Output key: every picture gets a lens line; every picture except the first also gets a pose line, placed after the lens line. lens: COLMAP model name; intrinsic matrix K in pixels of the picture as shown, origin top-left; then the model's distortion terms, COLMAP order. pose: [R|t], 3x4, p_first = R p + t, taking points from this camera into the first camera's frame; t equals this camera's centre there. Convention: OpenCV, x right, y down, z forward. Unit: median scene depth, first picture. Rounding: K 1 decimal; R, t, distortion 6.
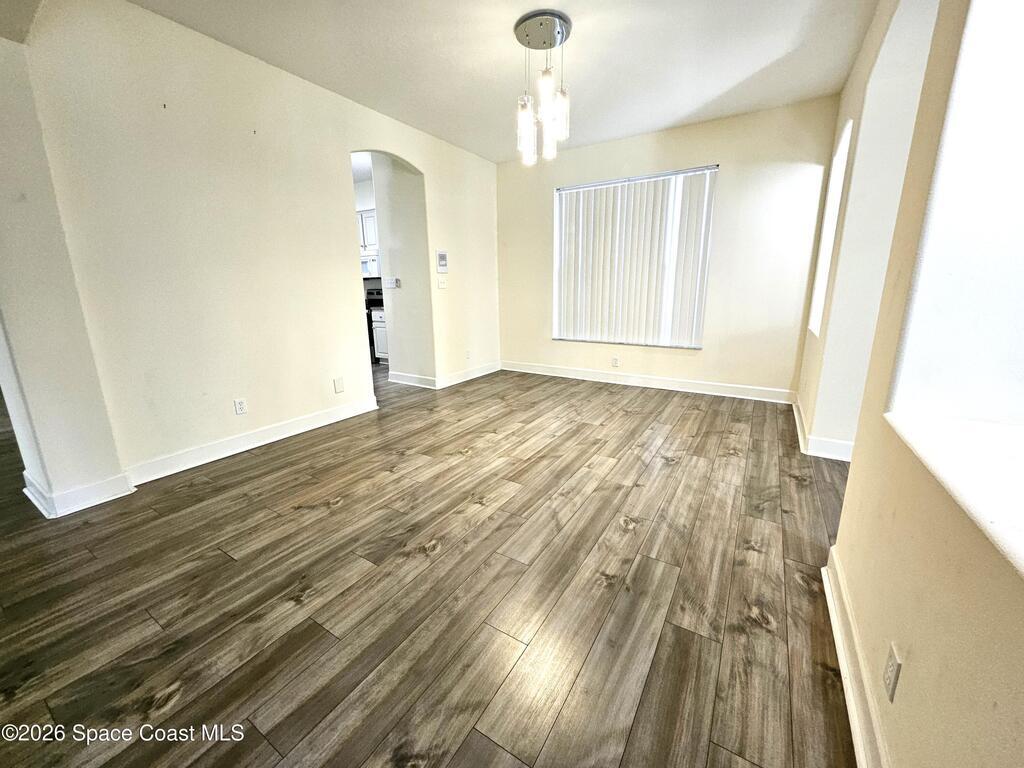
lens RADIAL K [[403.8, 0, 515.6], [0, 403.8, 379.3], [0, 0, 1]] dist [0.005670, -0.000506]
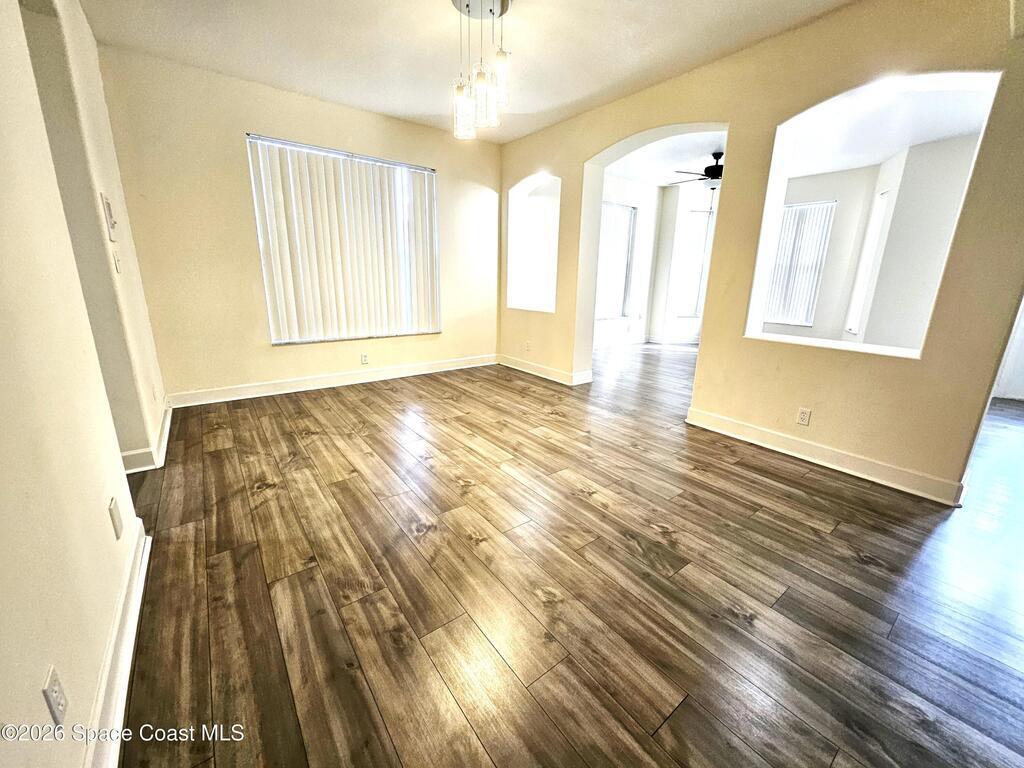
lens RADIAL K [[403.8, 0, 515.4], [0, 403.8, 380.4], [0, 0, 1]] dist [0.005670, -0.000506]
pose [[0.339786, -0.219878, 0.914439, -0.795208], [0.185739, 0.968827, 0.163939, -0.135703], [-0.921980, 0.114143, 0.370033, 0.592536]]
